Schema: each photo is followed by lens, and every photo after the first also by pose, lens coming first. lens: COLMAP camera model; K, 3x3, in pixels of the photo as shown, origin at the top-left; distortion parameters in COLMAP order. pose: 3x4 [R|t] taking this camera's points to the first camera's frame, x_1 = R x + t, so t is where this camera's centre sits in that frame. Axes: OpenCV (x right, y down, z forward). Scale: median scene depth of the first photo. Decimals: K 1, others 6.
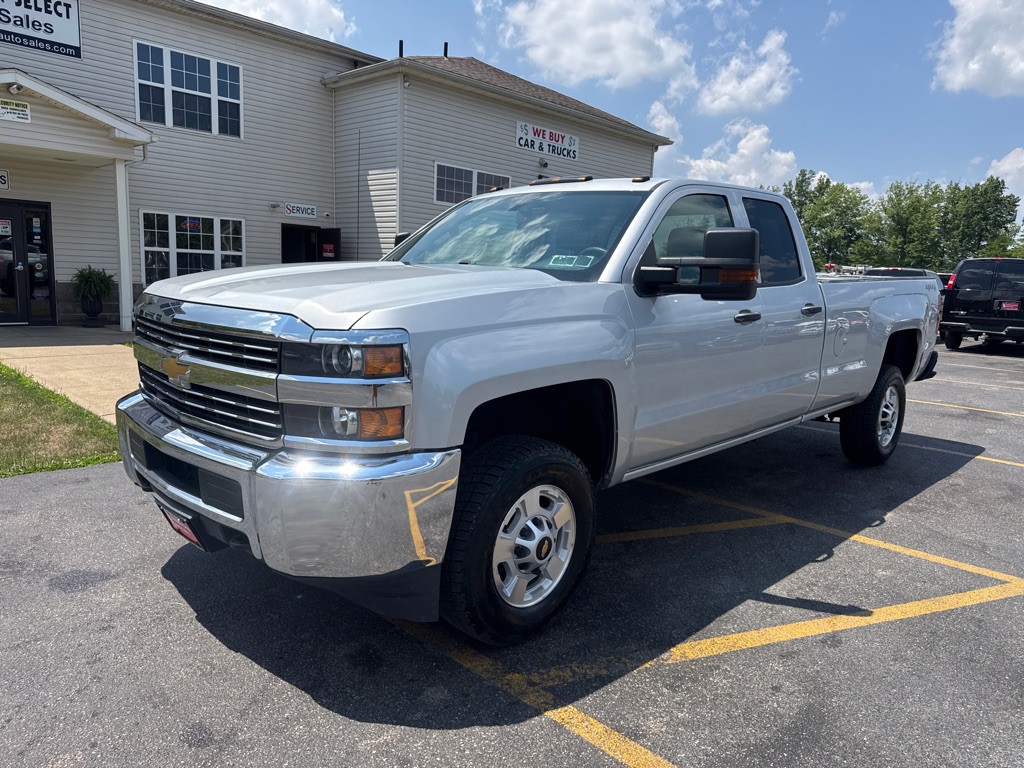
lens RADIAL K [[729.9, 0, 522.2], [0, 729.9, 369.4], [0, 0, 1]] dist [-0.001022, -0.007967]
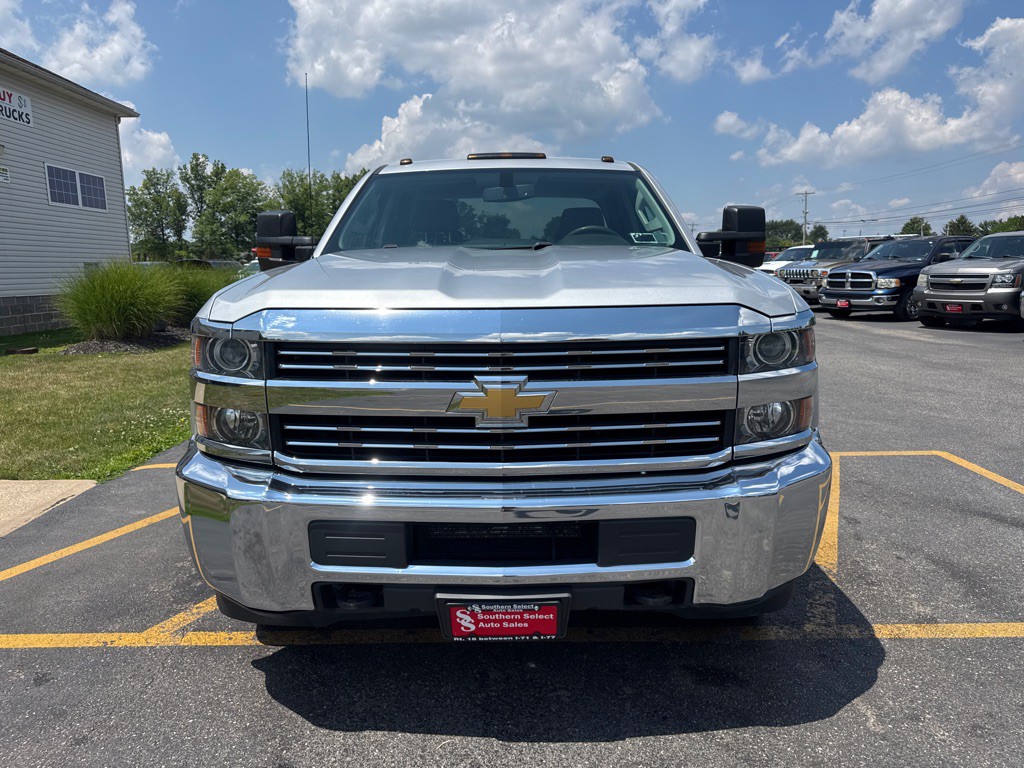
lens RADIAL K [[727.2, 0, 512.0], [0, 727.2, 384.0], [0, 0, 1]] dist [-0.001015, -0.002268]
pose [[0.715452, -0.159812, 0.680139, -0.164697], [0.133419, 0.986824, 0.091528, -0.014169], [-0.685805, 0.025260, 0.727347, 0.085953]]
